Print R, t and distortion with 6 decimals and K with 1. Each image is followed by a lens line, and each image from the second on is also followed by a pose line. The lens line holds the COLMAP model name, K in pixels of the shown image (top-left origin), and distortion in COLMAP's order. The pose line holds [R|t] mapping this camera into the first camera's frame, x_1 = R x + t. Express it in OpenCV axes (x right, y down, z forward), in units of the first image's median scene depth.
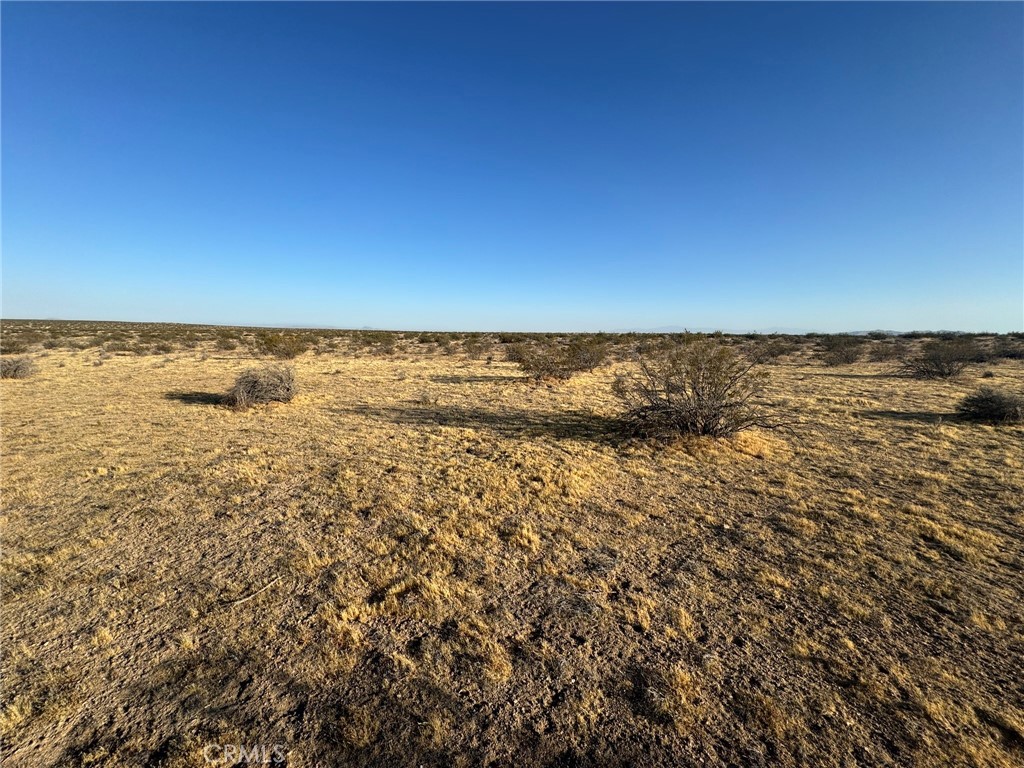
lens RADIAL K [[407.7, 0, 510.6], [0, 407.7, 383.4], [0, 0, 1]] dist [-0.002931, 0.000537]
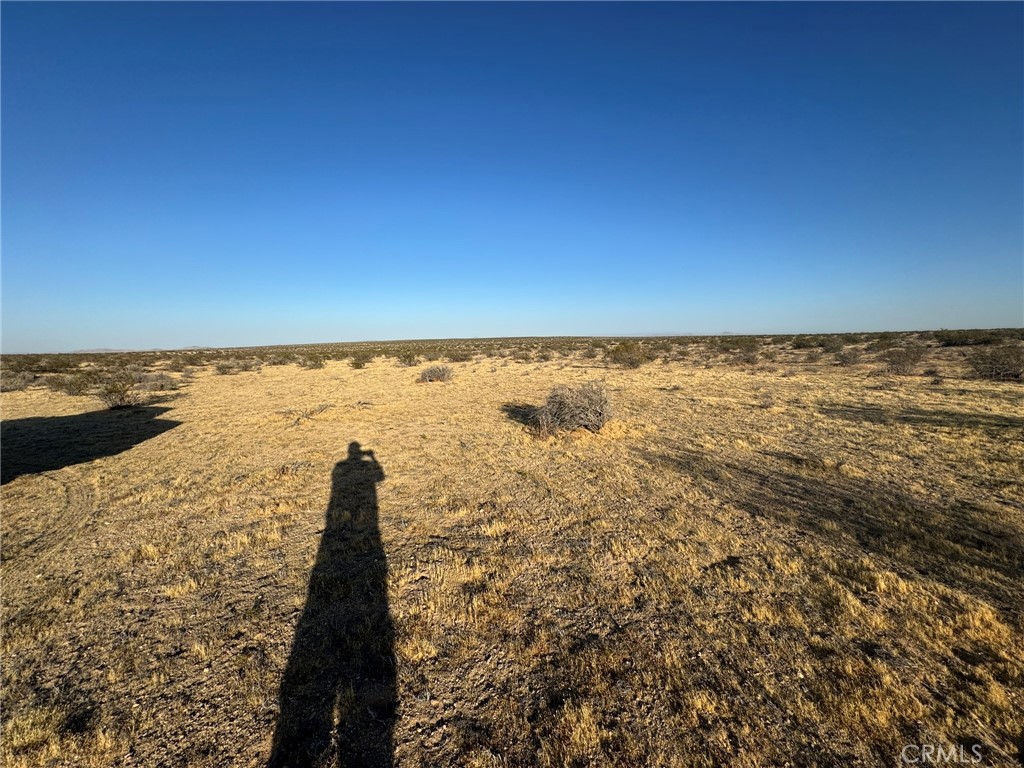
lens RADIAL K [[407.7, 0, 510.6], [0, 407.7, 383.4], [0, 0, 1]] dist [-0.002931, 0.000537]
pose [[0.680362, 0.044190, -0.731543, -0.050087], [-0.056312, 0.998382, 0.007936, -0.021553], [0.730710, 0.035795, 0.681749, 0.182787]]
